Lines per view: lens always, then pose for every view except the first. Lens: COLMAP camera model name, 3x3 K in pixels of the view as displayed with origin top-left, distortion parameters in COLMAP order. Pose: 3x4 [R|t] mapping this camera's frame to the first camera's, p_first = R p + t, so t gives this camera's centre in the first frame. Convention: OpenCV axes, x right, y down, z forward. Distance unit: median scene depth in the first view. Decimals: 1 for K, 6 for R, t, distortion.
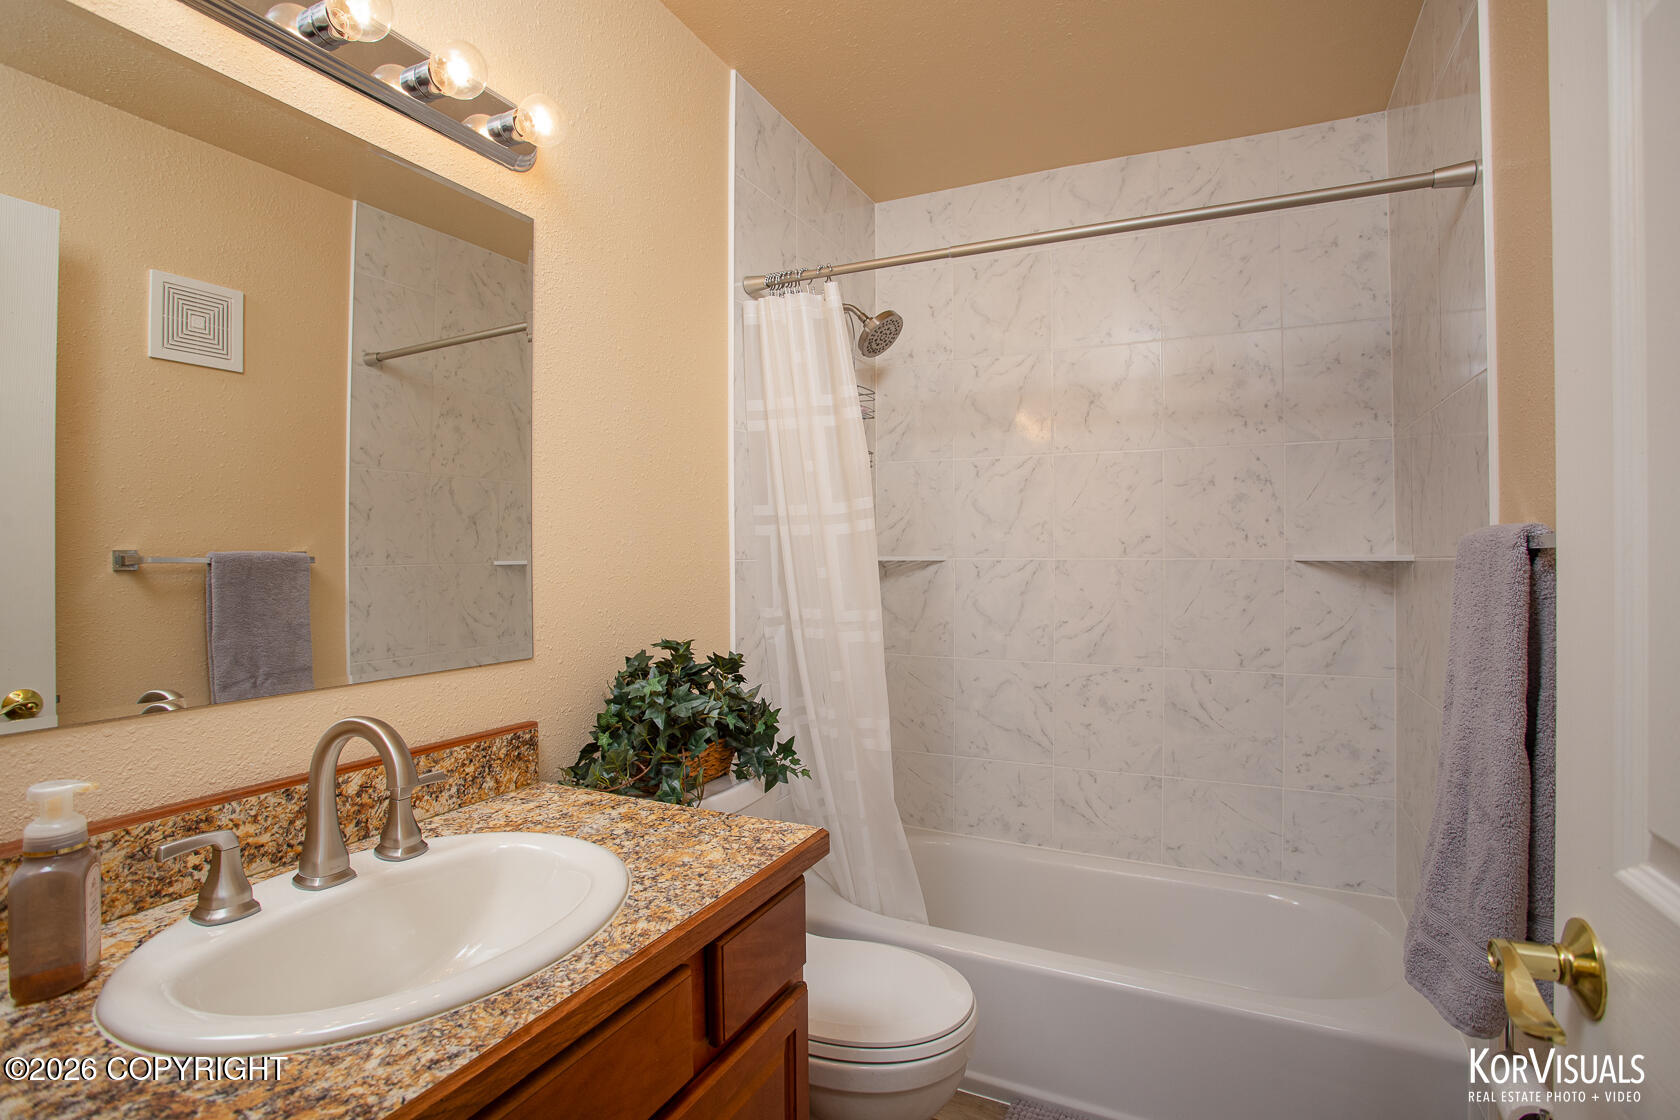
lens RADIAL K [[822.3, 0, 836.3], [0, 822.3, 554.1], [0, 0, 1]] dist [-0.064648, 0.026538]
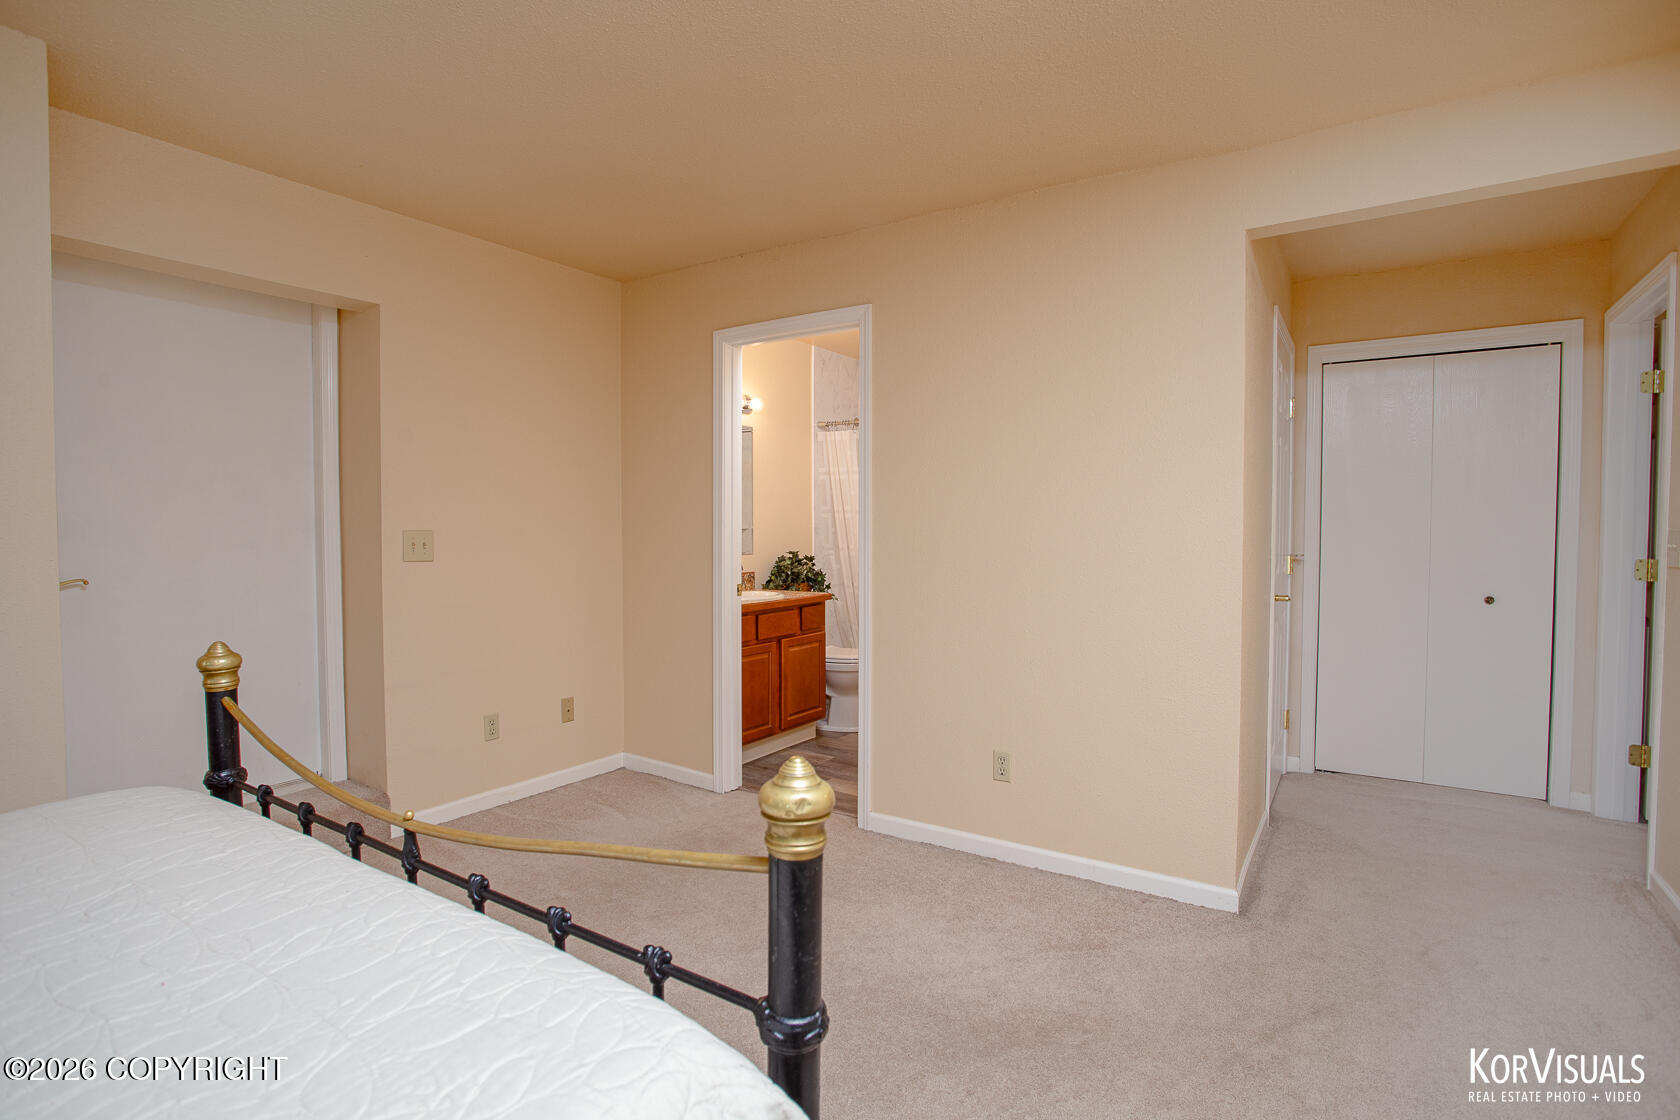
lens RADIAL K [[822.3, 0, 836.3], [0, 822.3, 554.1], [0, 0, 1]] dist [-0.064648, 0.026538]
pose [[0.991521, 0.007216, -0.129743, 0.395159], [-0.002748, 0.999398, 0.034588, 0.004344], [0.129914, -0.033938, 0.990944, -2.209956]]
